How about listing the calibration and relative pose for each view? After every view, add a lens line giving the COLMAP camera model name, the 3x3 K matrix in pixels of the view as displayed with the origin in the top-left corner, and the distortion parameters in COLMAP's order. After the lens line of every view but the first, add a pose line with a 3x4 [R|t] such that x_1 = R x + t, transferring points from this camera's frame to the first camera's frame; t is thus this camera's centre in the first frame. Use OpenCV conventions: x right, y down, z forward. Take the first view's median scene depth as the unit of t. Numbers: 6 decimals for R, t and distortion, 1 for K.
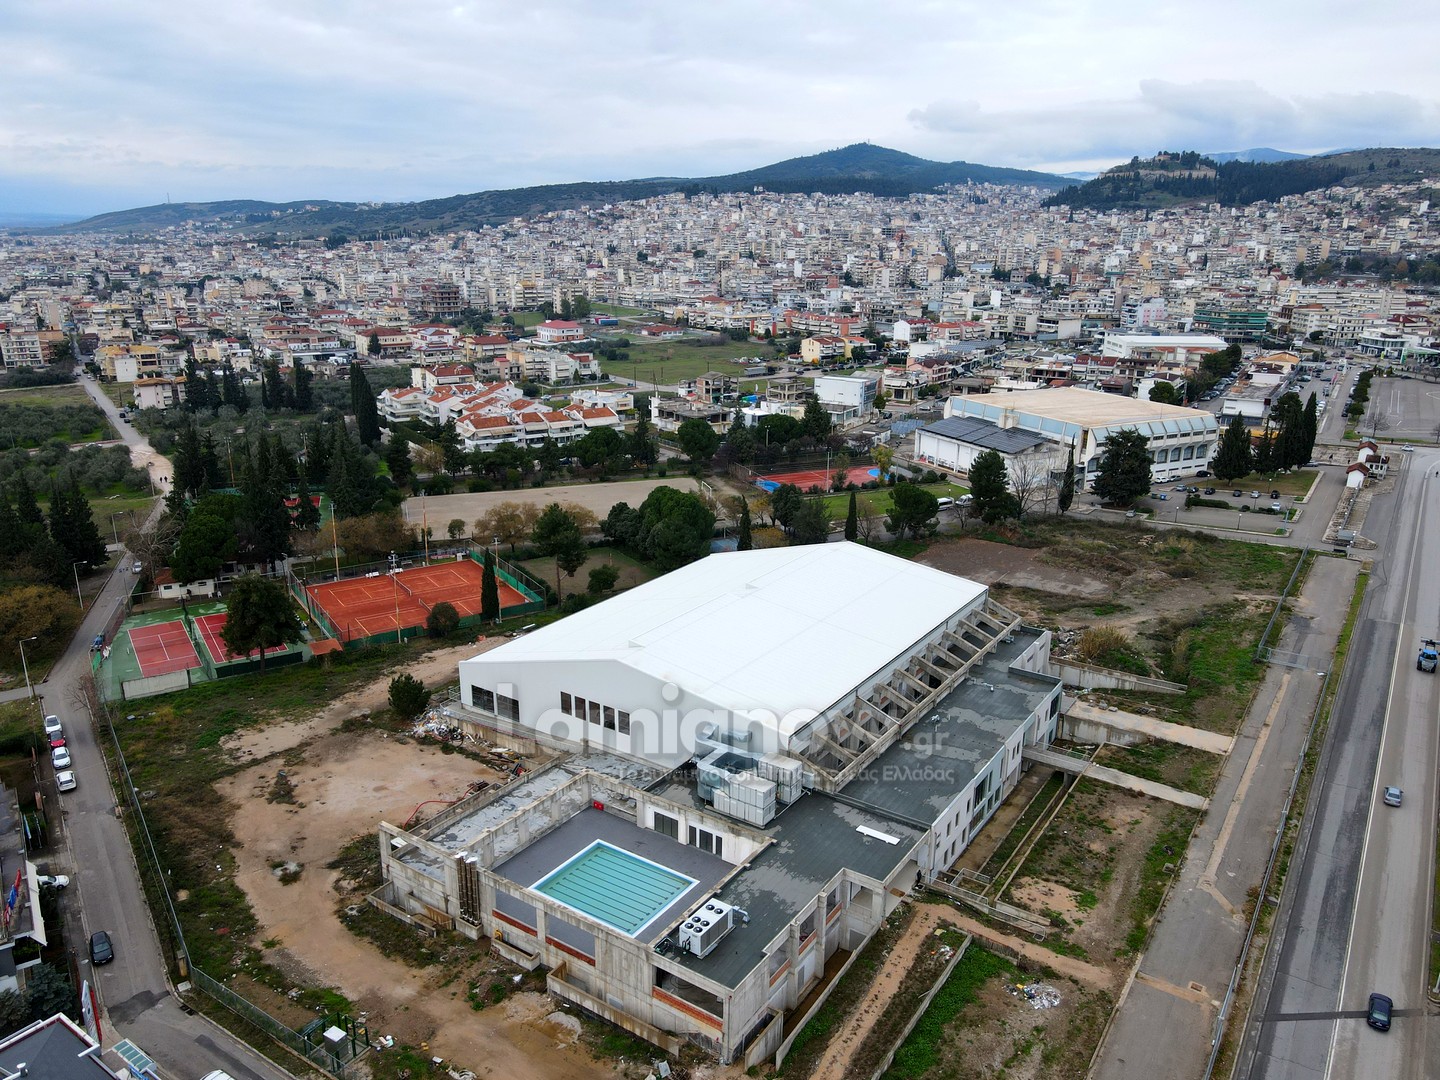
lens RADIAL K [[1035.1, 0, 721.2], [0, 1035.1, 543.1], [0, 0, 1]] dist [0.013130, 0.008416]
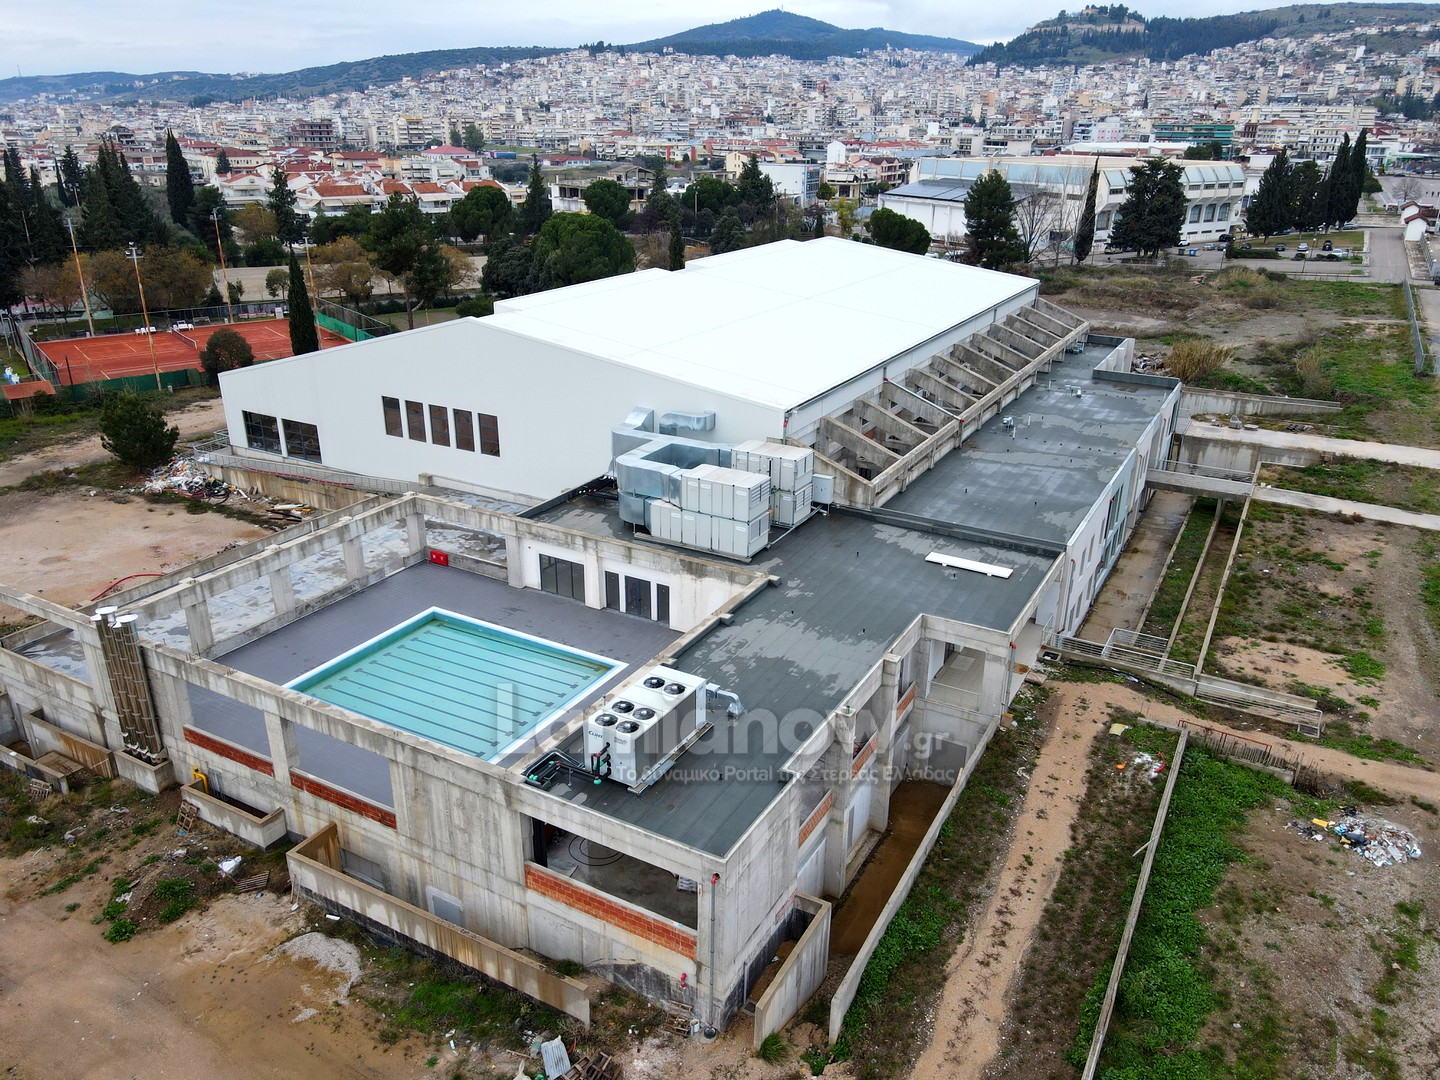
lens RADIAL K [[1035.1, 0, 719.0], [0, 1035.1, 536.4], [0, 0, 1]] dist [0.013130, 0.008416]
pose [[0.996830, -0.030786, 0.073360, -0.009627], [0.024041, 0.995550, 0.091116, 0.178256], [-0.075839, -0.089063, 0.993135, 0.405390]]
